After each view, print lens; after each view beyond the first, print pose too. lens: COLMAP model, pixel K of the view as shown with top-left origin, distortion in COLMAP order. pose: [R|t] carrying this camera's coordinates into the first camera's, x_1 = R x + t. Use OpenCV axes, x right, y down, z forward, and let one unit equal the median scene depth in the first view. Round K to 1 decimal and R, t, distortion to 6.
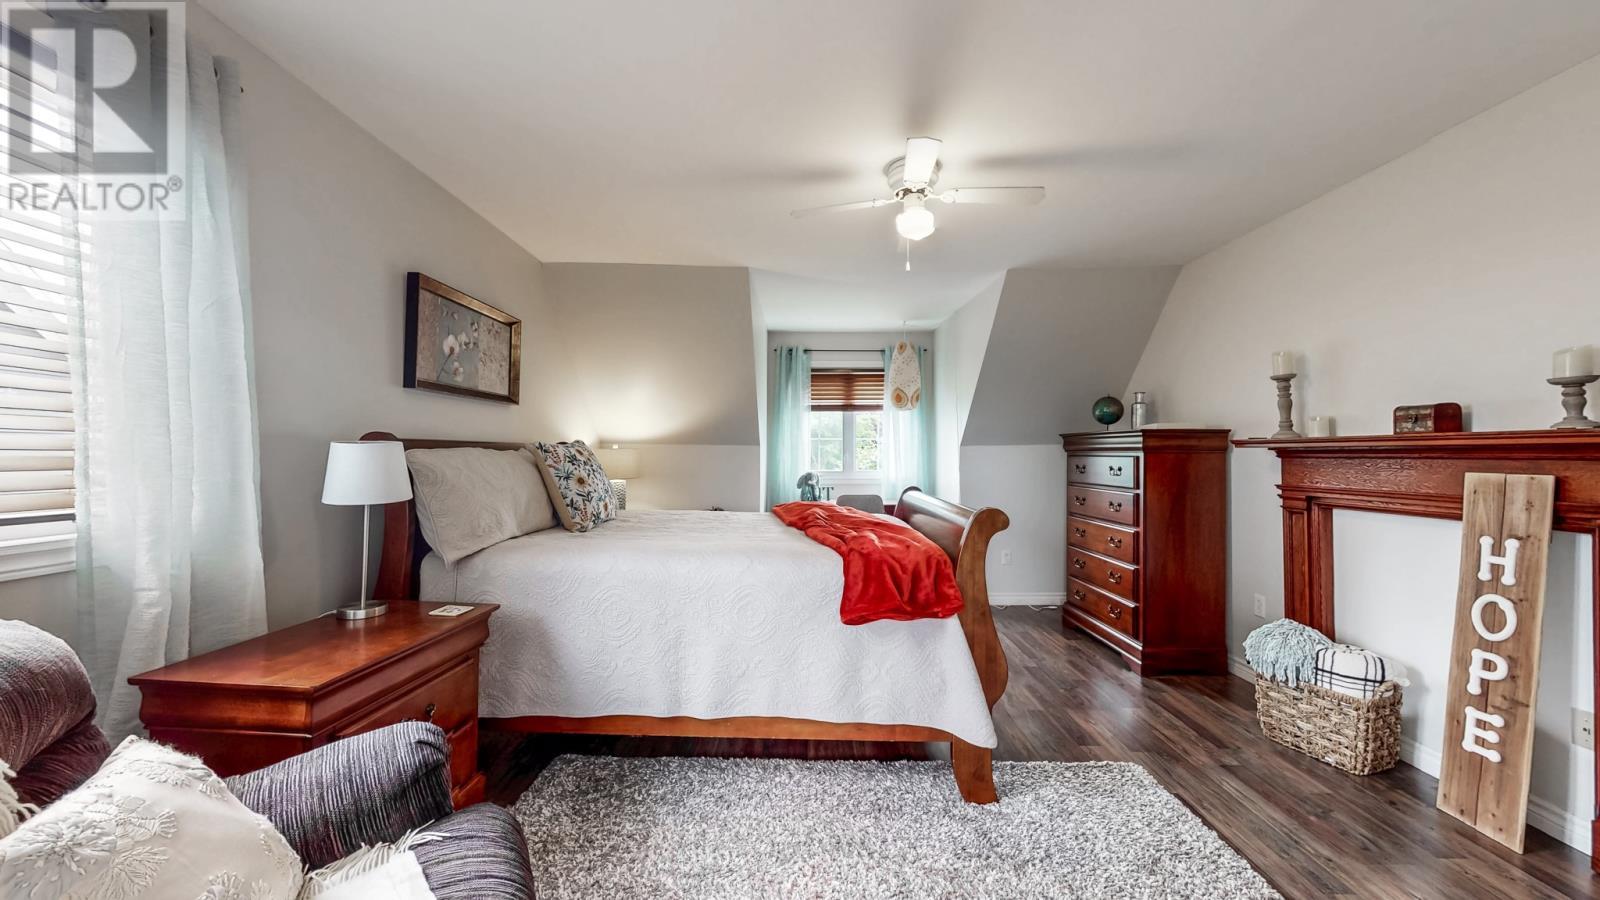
lens RADIAL K [[587.1, 0, 799.0], [0, 587.1, 452.1], [0, 0, 1]] dist [0.000030, -0.000170]
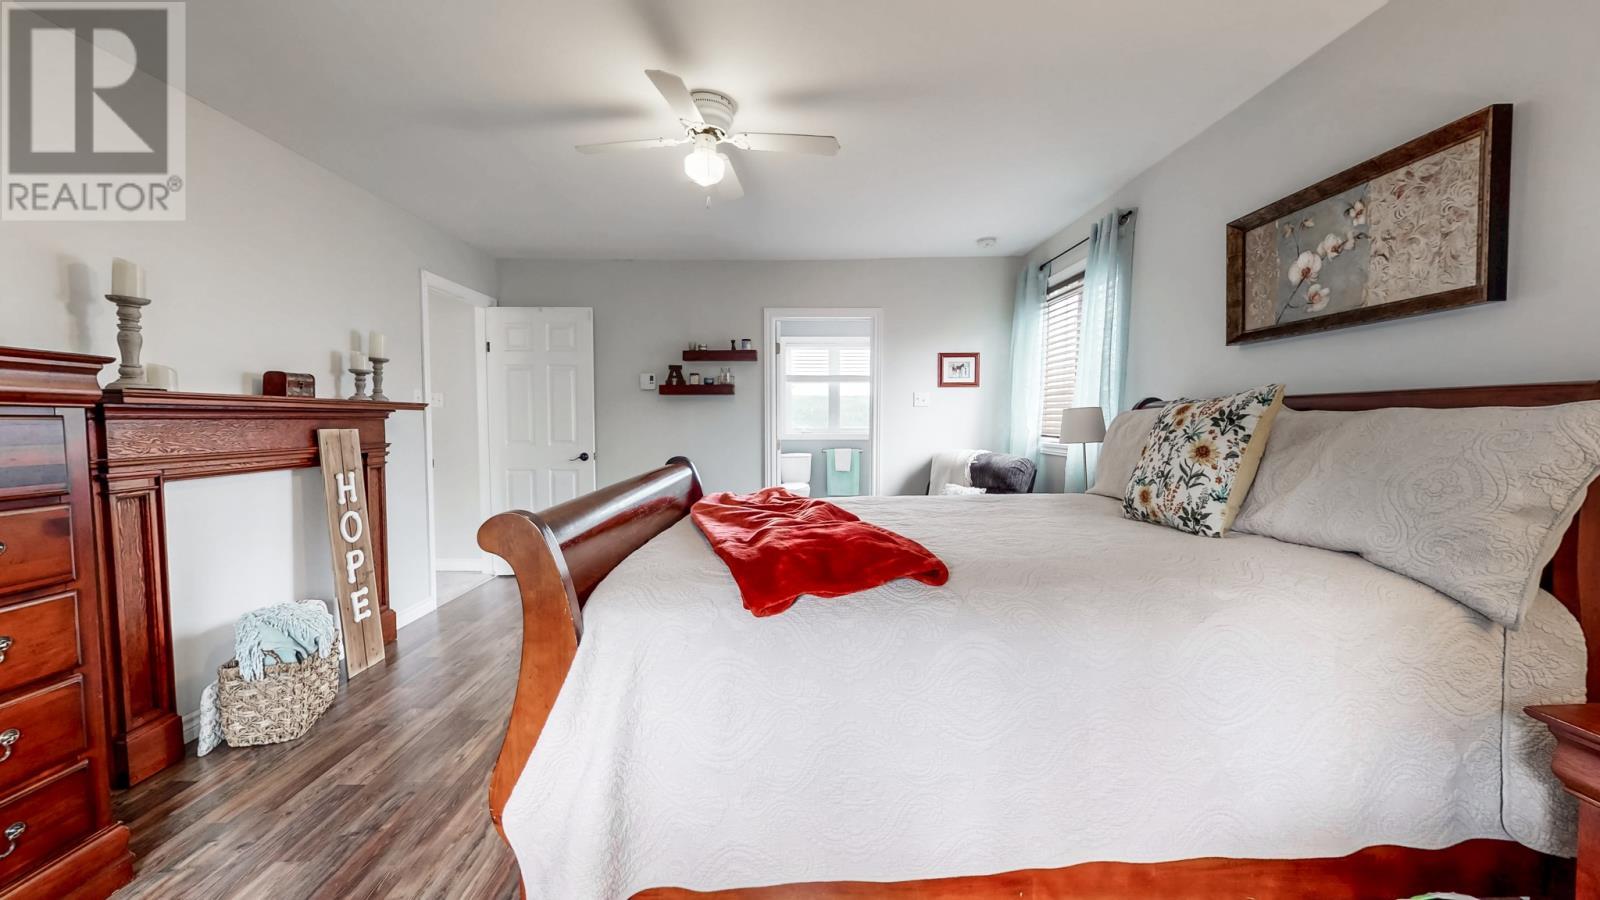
lens RADIAL K [[587.1, 0, 799.0], [0, 587.1, 452.1], [0, 0, 1]] dist [0.000030, -0.000170]
pose [[-0.999719, 0.001661, -0.023658, 0.082873], [0.000491, 0.998781, 0.049361, 0.019979], [0.023711, 0.049335, -0.998501, 2.190283]]
